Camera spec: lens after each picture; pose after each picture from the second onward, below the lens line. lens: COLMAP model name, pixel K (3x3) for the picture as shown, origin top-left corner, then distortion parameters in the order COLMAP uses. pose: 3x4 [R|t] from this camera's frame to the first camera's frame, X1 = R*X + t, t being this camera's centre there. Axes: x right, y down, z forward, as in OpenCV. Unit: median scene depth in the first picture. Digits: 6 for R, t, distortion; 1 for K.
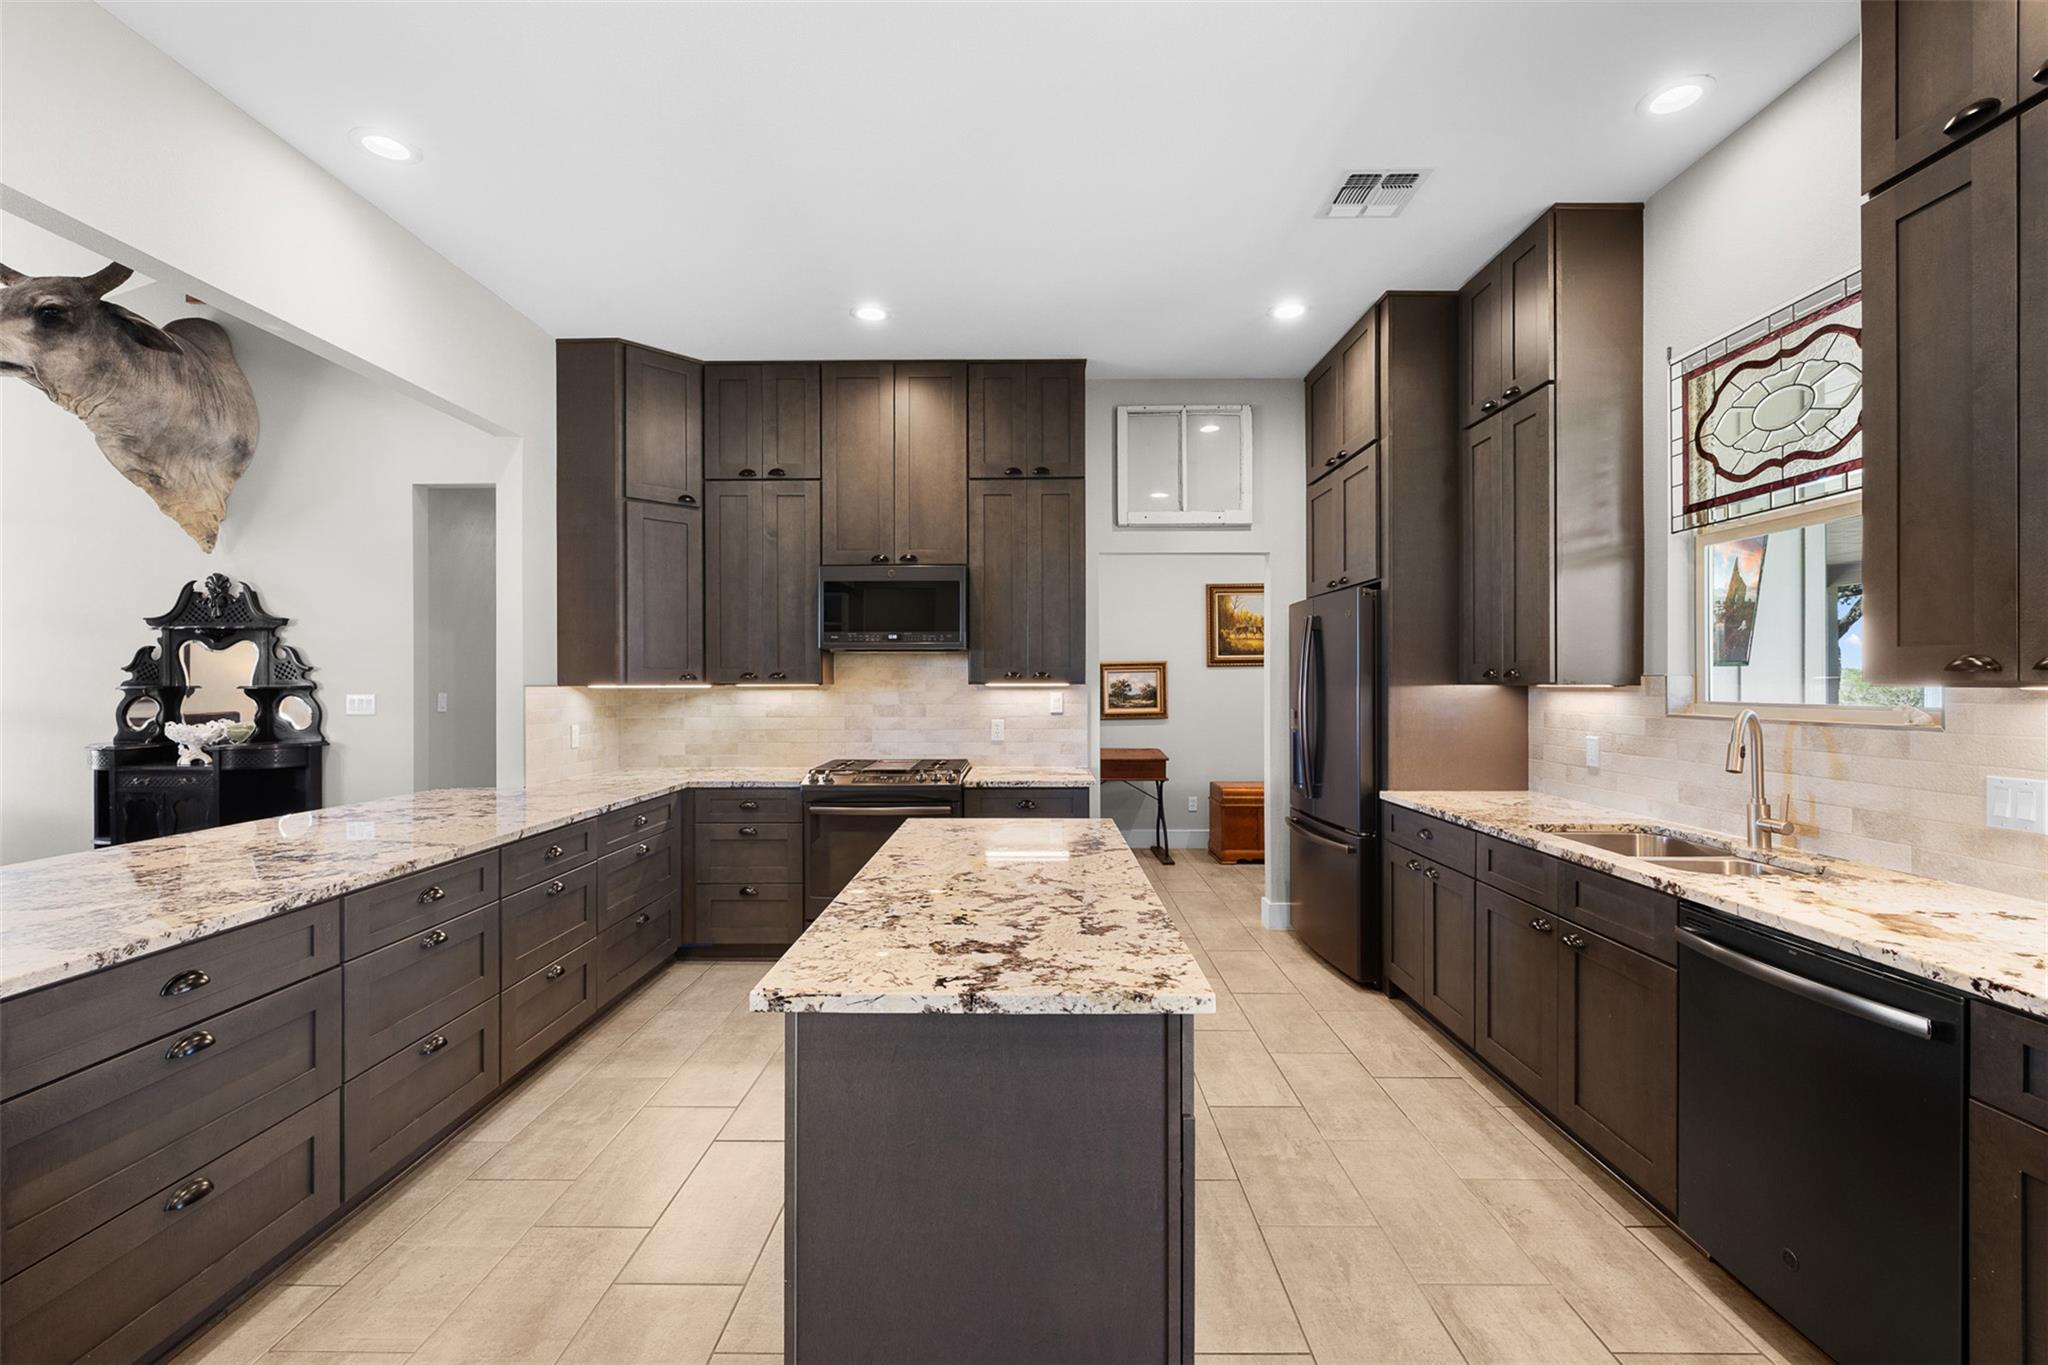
lens RADIAL K [[854.5, 0, 1024.0], [0, 854.5, 682.5], [0, 0, 1]] dist [-0.001050, 0.000028]
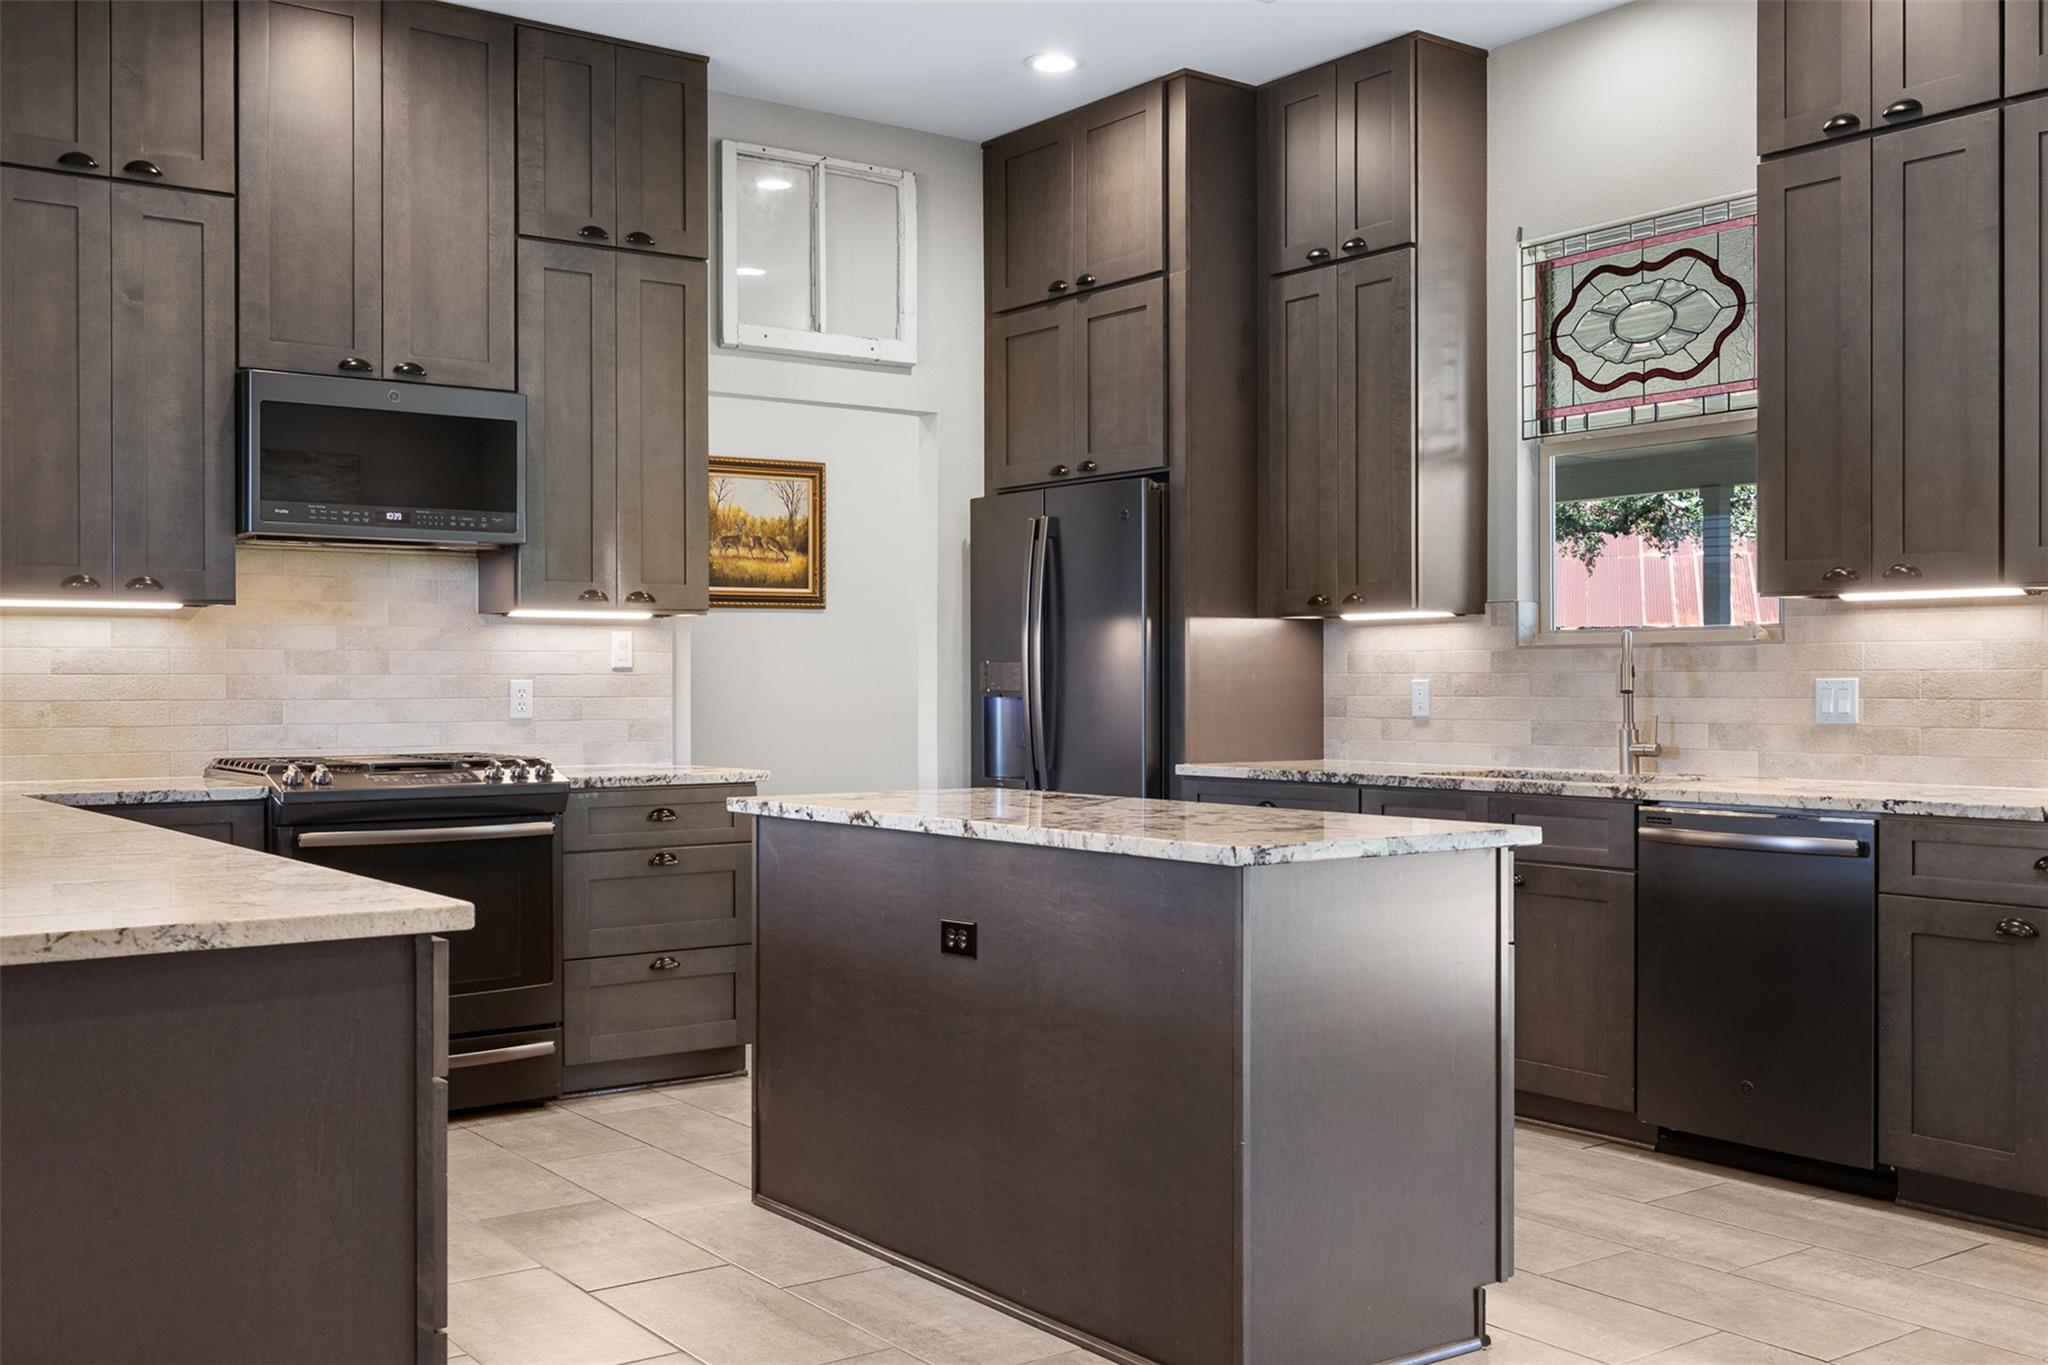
lens RADIAL K [[1975.3, 0, 1024.0], [0, 1975.3, 682.5], [0, 0, 1]] dist [-0.003634, 0.006090]
pose [[0.801777, 0.000495, 0.597623, -0.765120], [0.000875, 0.999998, -0.002003, 0.069871], [-0.597622, 0.002129, 0.801775, -0.284663]]
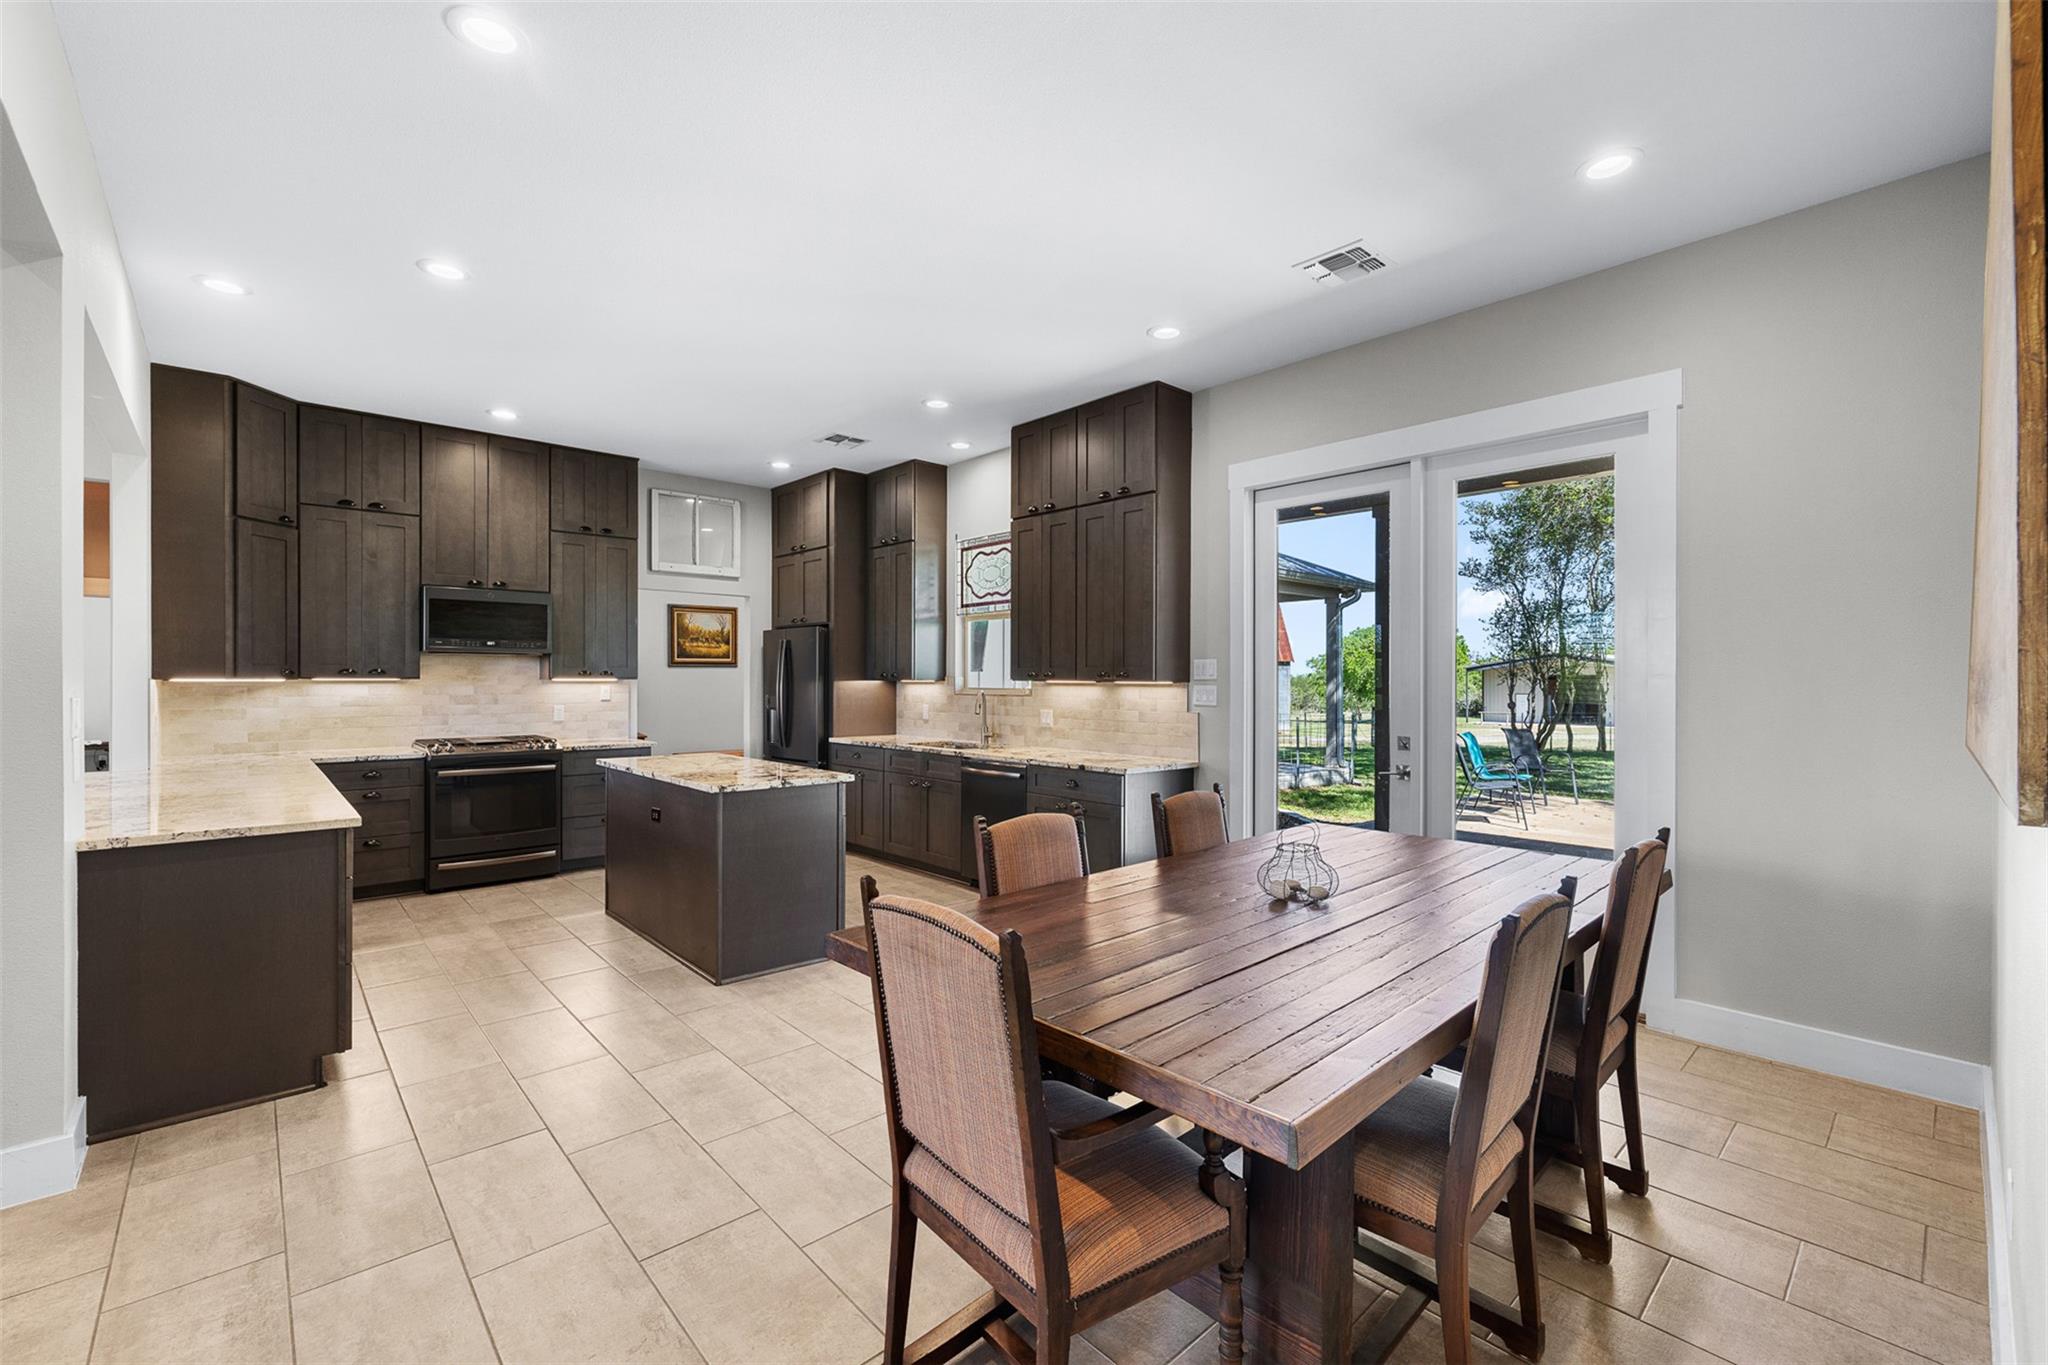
lens RADIAL K [[854.5, 0, 1024.0], [0, 854.5, 682.5], [0, 0, 1]] dist [-0.001050, 0.000028]
pose [[0.732705, 0.001668, 0.680544, -0.603707], [-0.004170, 0.999989, 0.002038, 0.001884], [-0.680533, -0.004331, 0.732705, -0.725235]]
